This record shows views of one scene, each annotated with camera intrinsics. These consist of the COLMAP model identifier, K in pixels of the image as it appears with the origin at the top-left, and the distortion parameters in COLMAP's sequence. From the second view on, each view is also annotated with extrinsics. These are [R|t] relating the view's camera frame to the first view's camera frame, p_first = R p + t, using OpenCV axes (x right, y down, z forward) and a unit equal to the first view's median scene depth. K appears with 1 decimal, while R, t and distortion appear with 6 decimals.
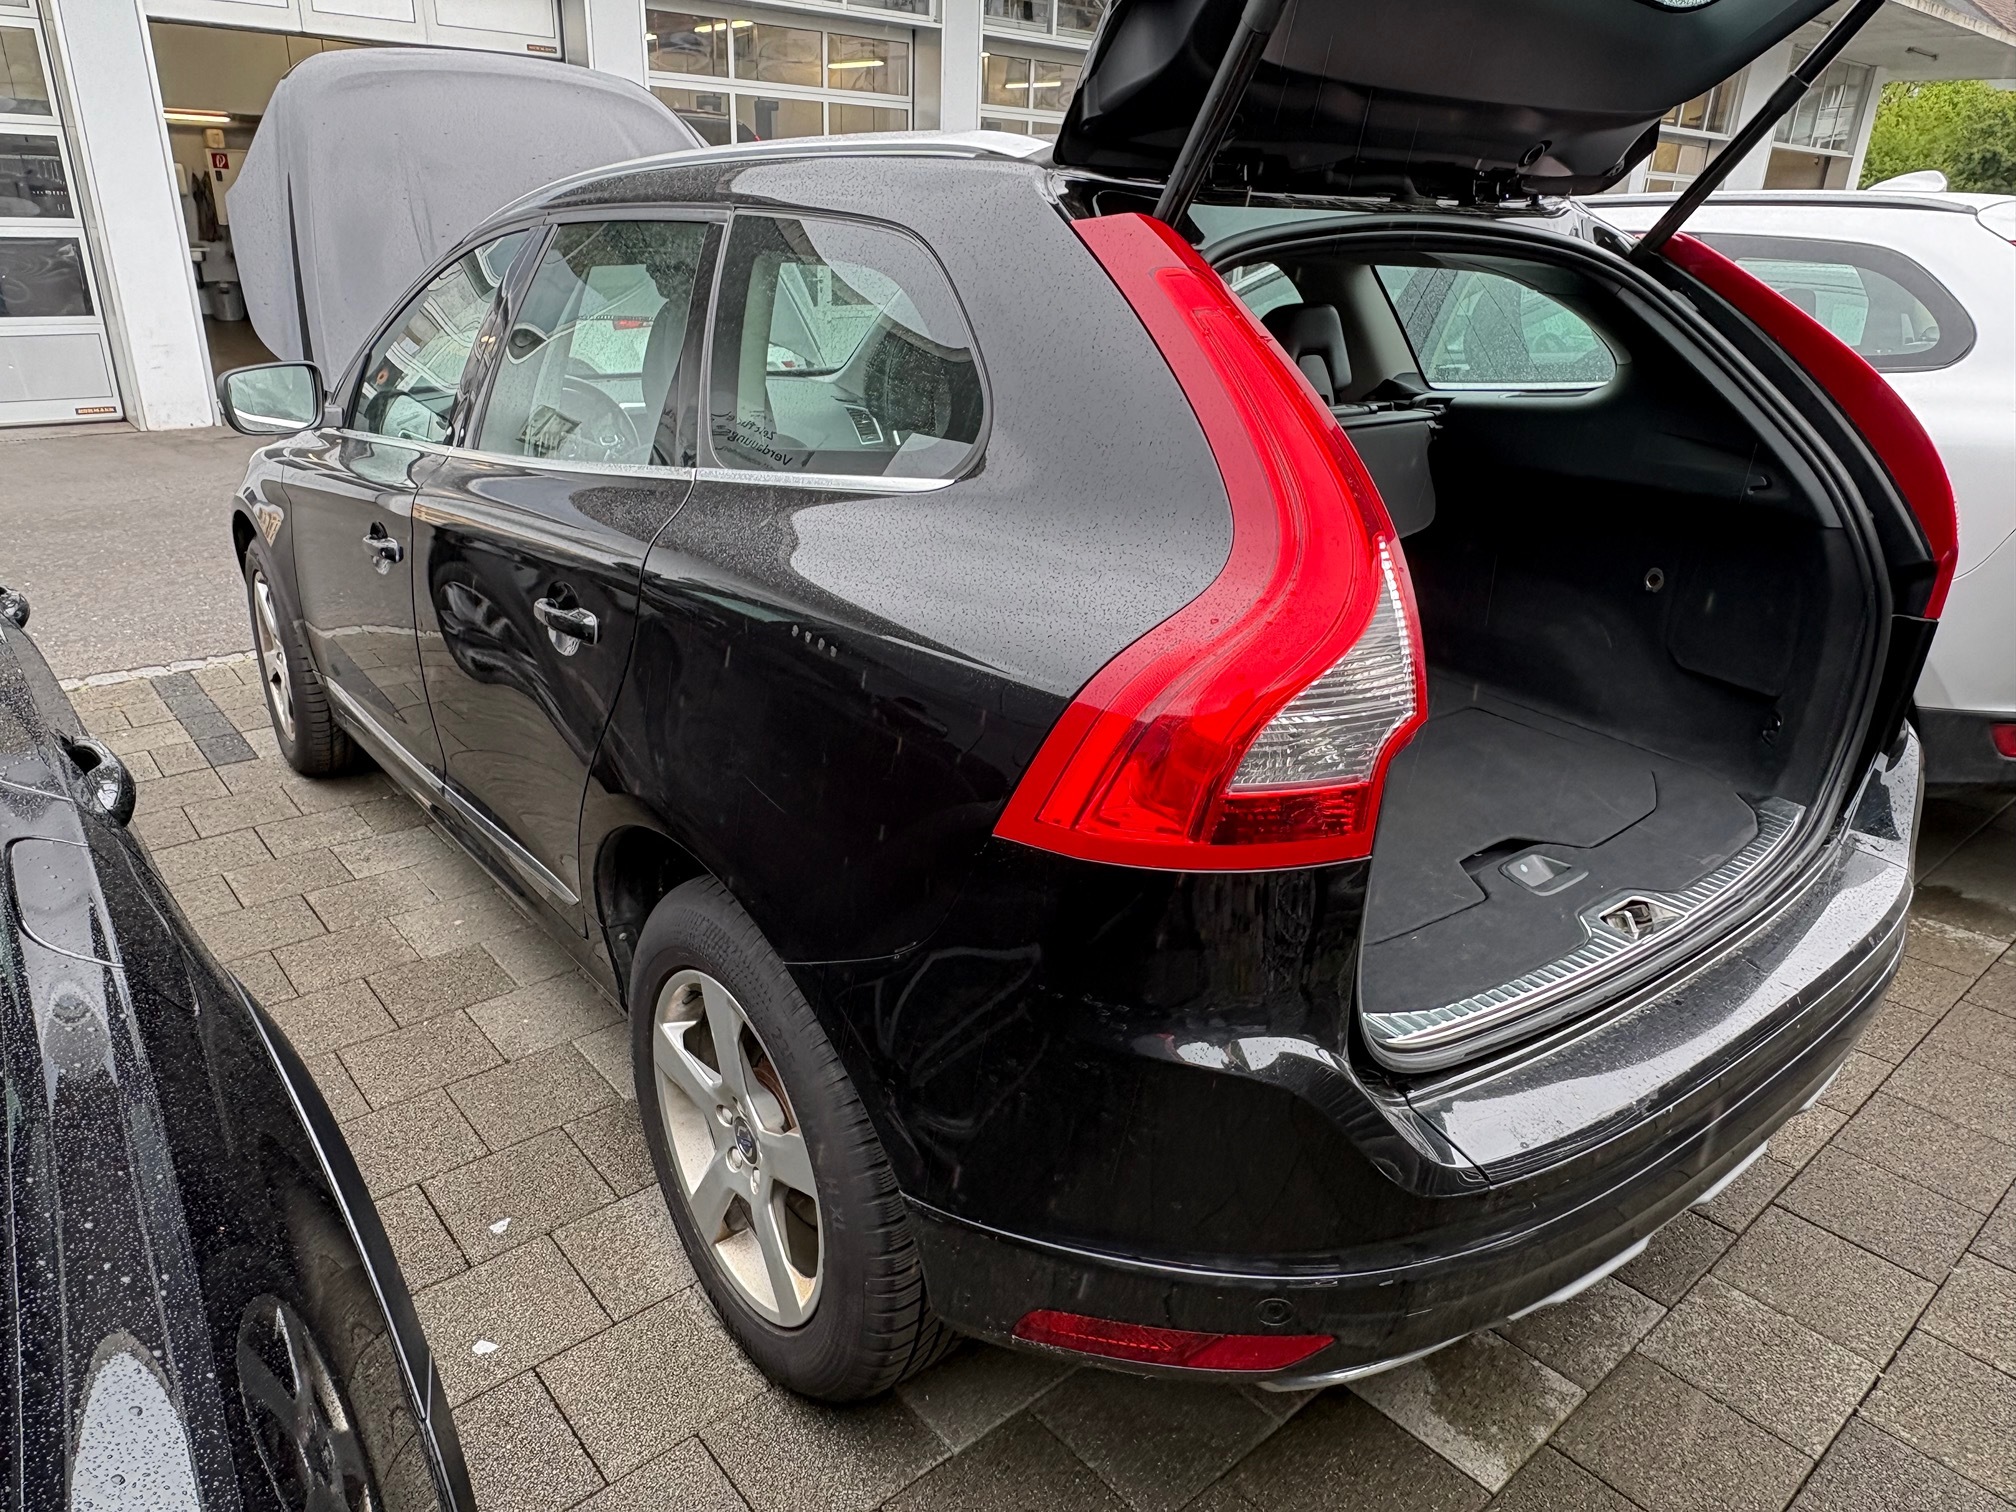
lens RADIAL K [[1327.8, 0, 1019.0], [0, 1327.8, 743.2], [0, 0, 1]] dist [-0.005548, 0.004783]
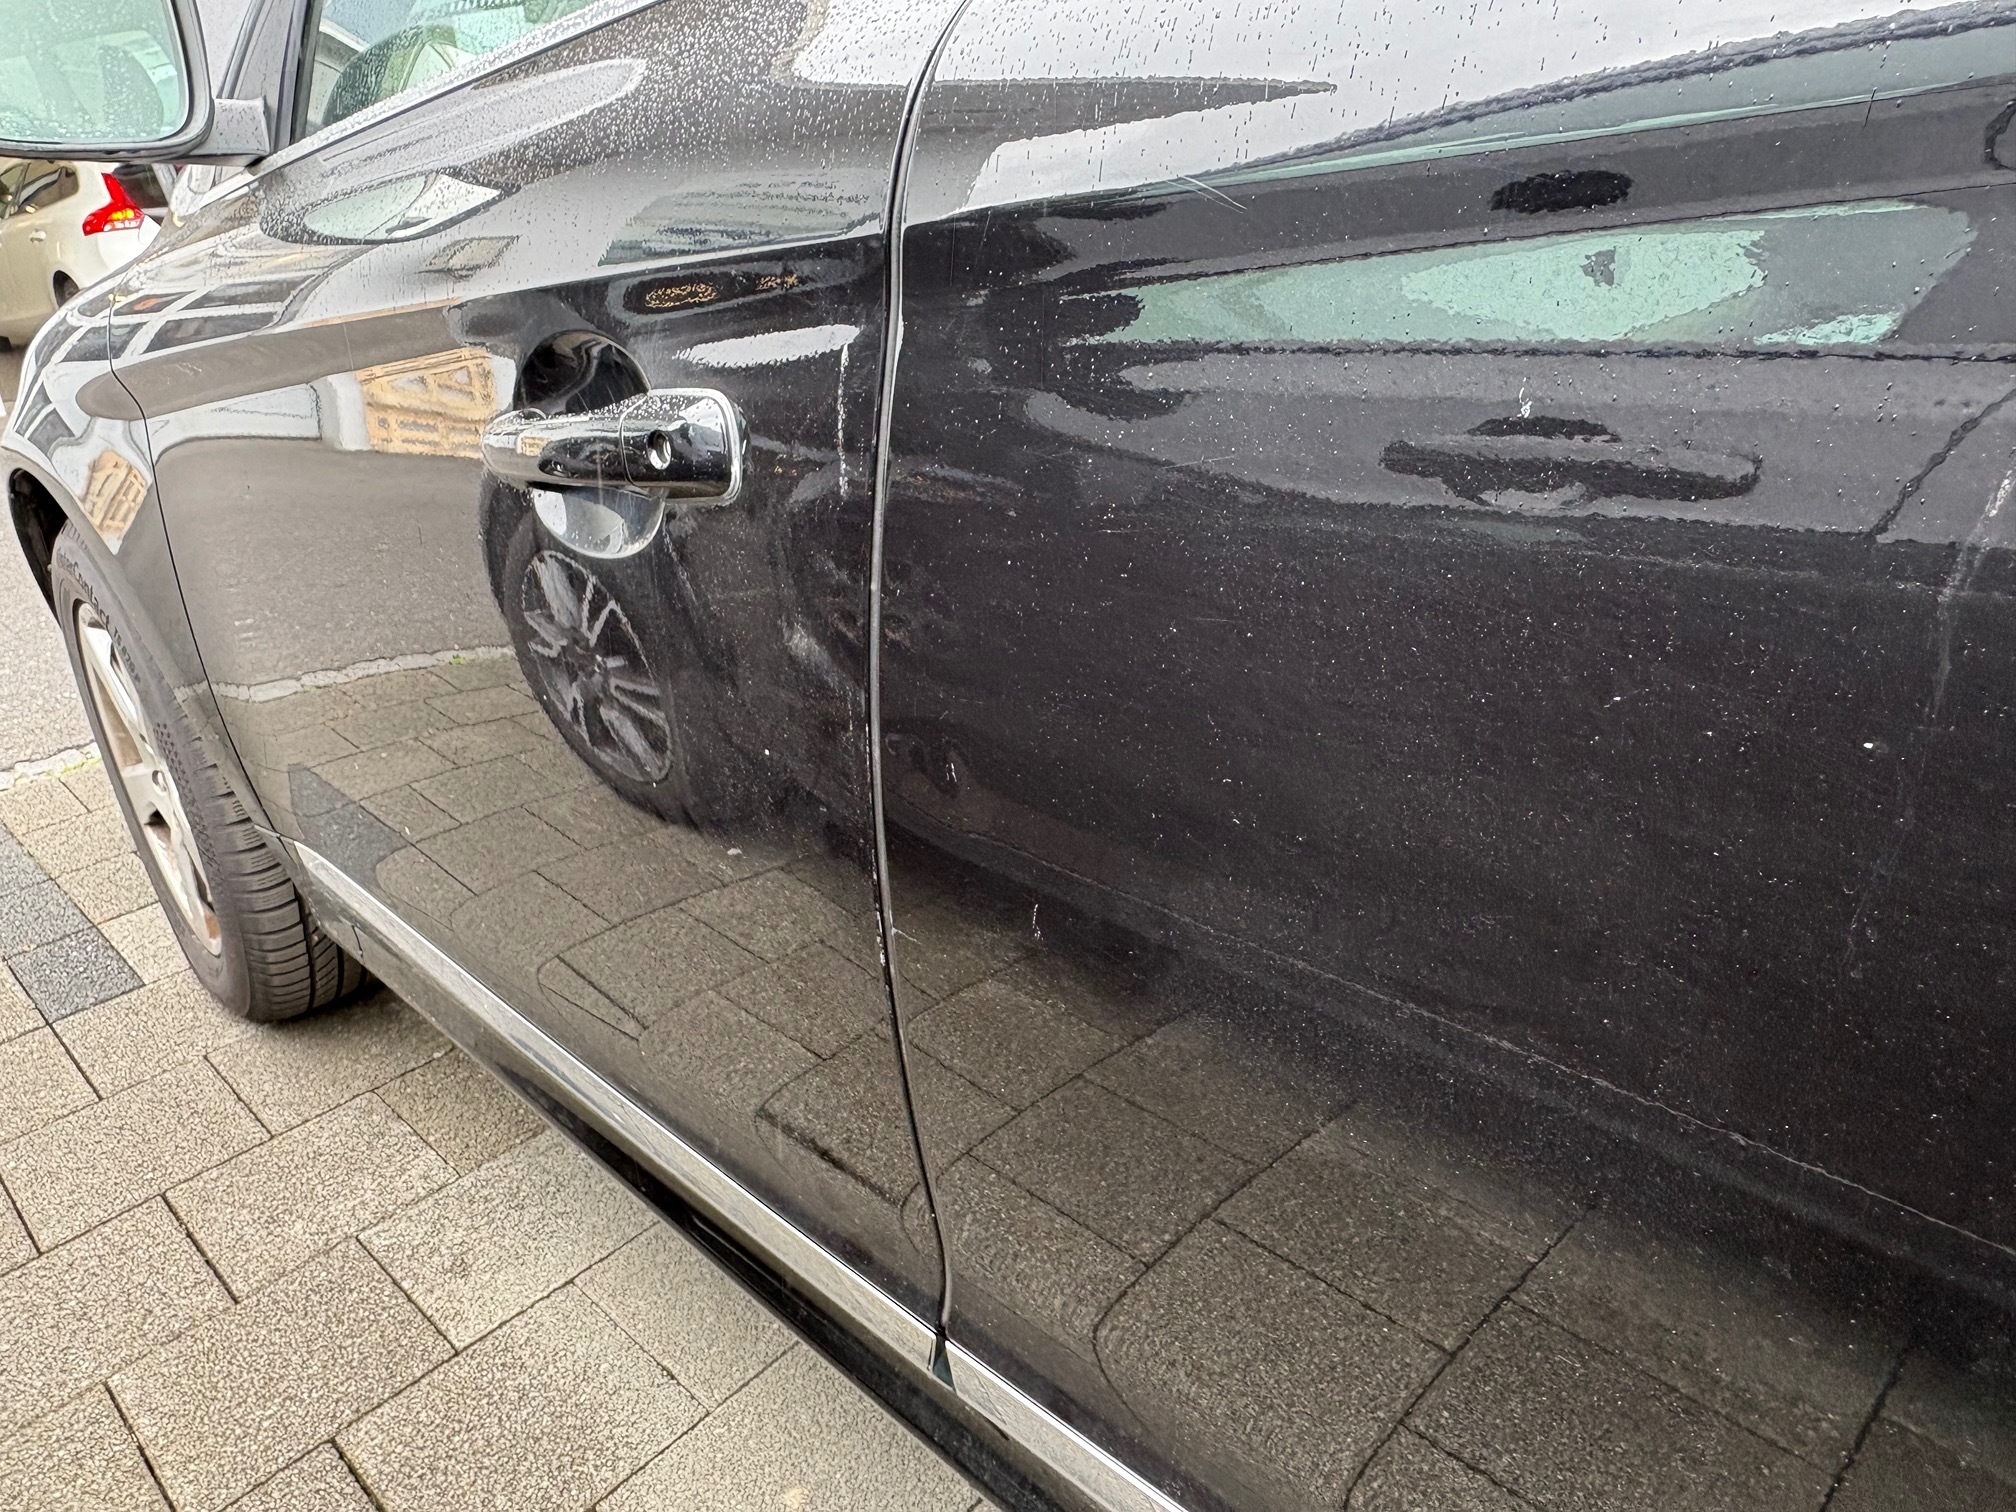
lens RADIAL K [[1327.8, 0, 993.6], [0, 1327.8, 756.1], [0, 0, 1]] dist [-0.005548, 0.004783]
pose [[0.990969, -0.119133, 0.061542, -0.297212], [0.115554, 0.991560, 0.058783, -0.067827], [-0.068026, -0.051141, 0.996372, 0.520836]]
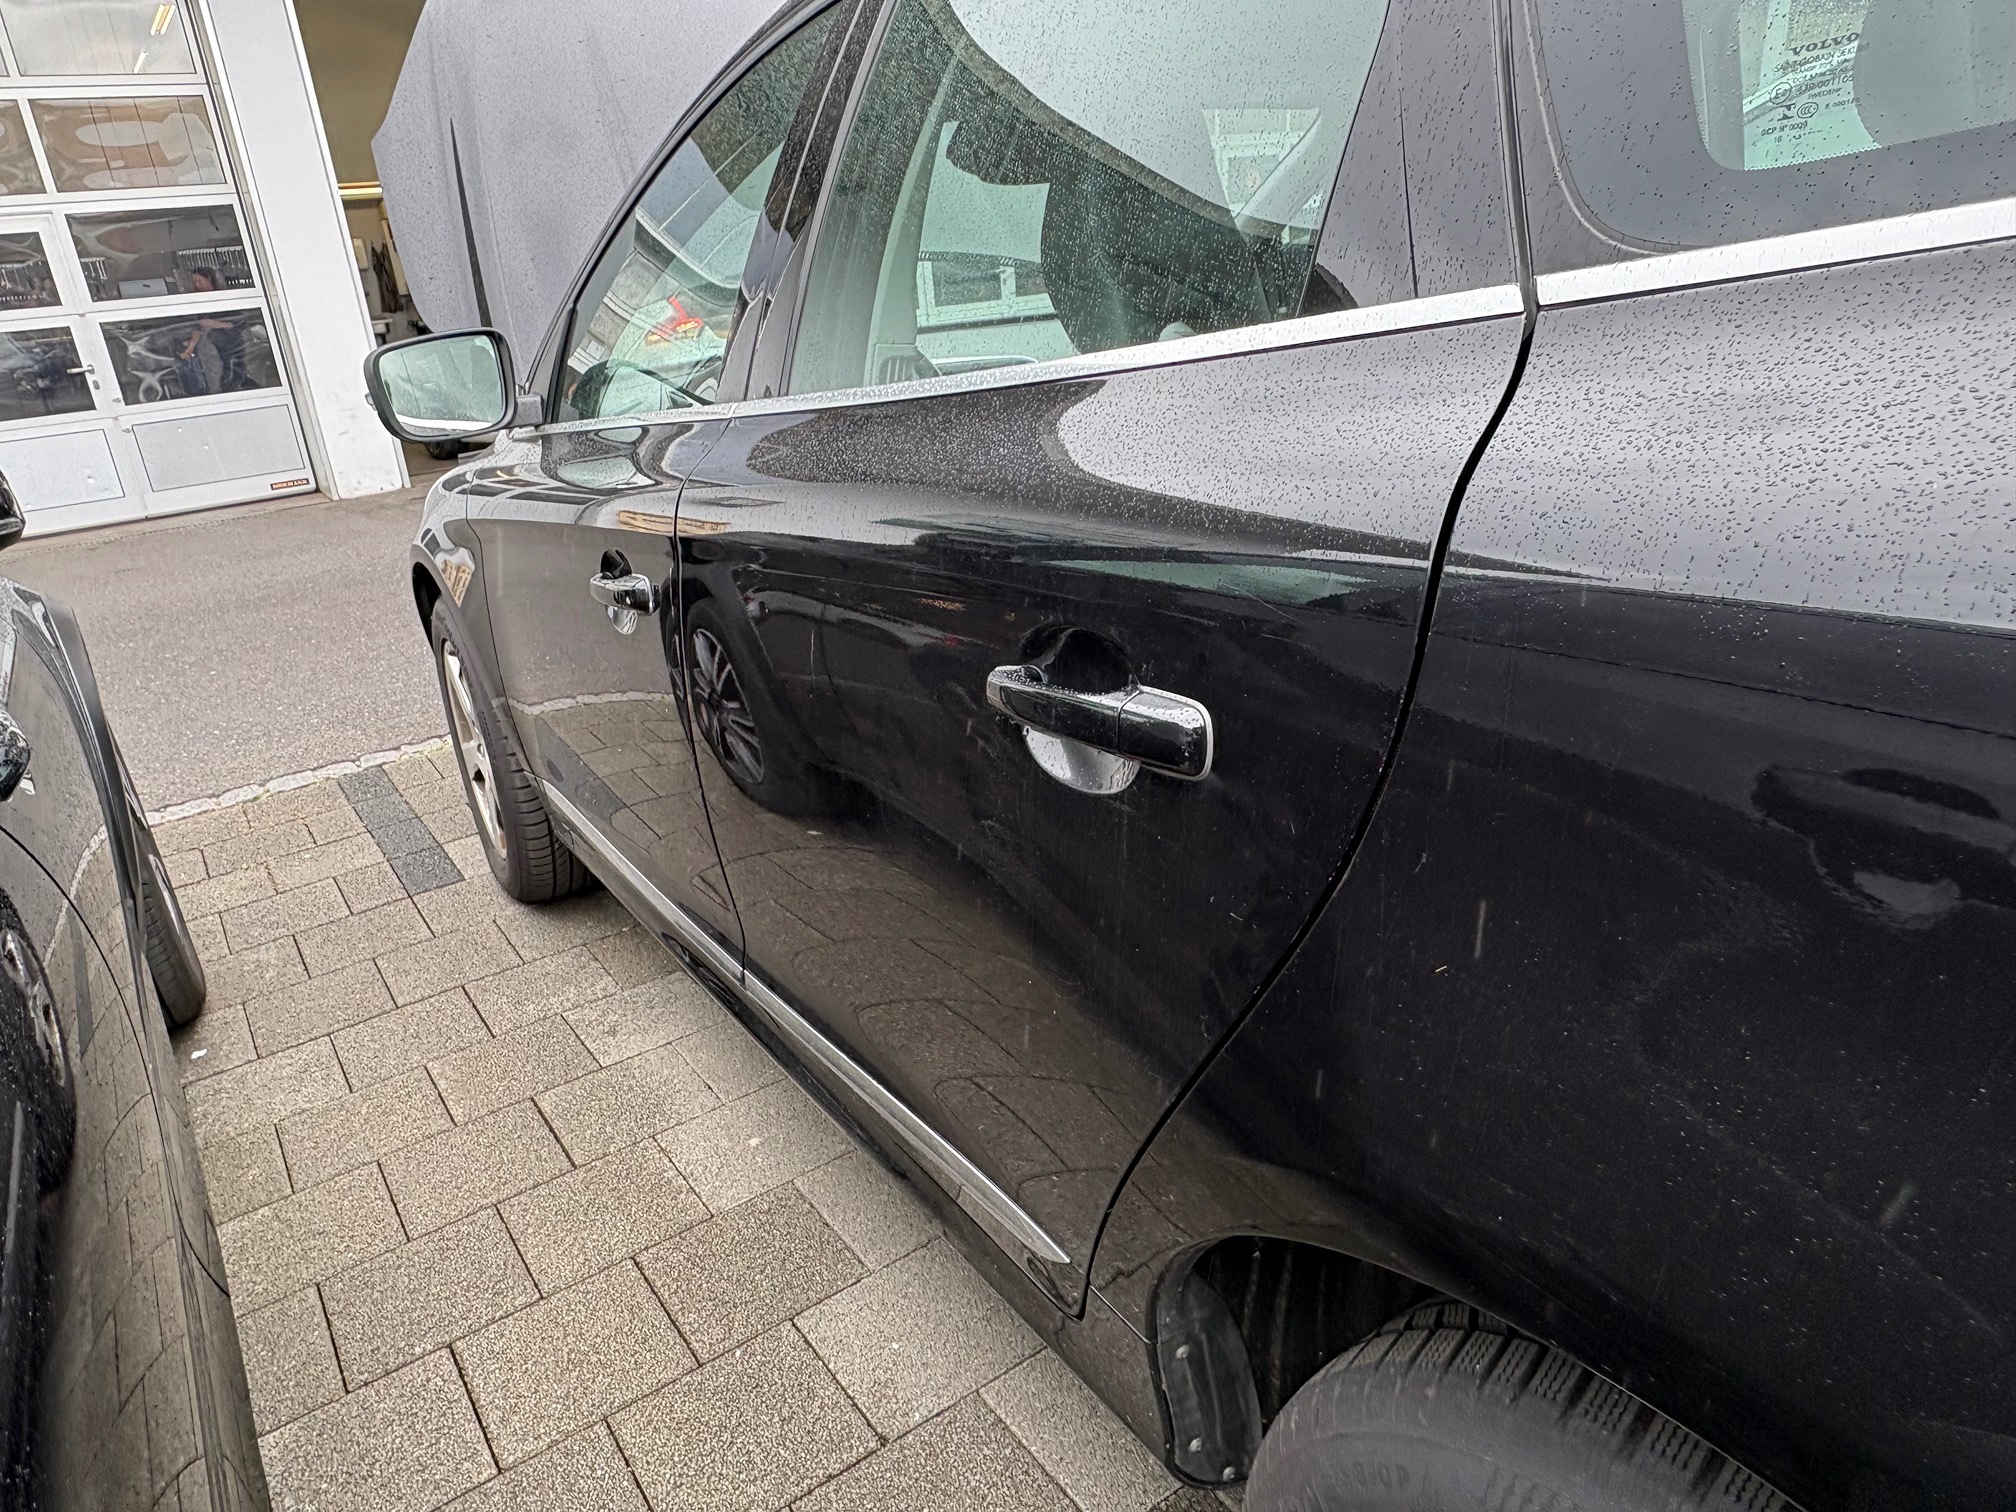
lens RADIAL K [[1327.8, 0, 996.3], [0, 1327.8, 750.9], [0, 0, 1]] dist [-0.005548, 0.004783]
pose [[0.987481, -0.068427, -0.142126, -0.157054], [0.068396, 0.997645, -0.005107, -0.040673], [0.142141, -0.004678, 0.989835, 0.288264]]
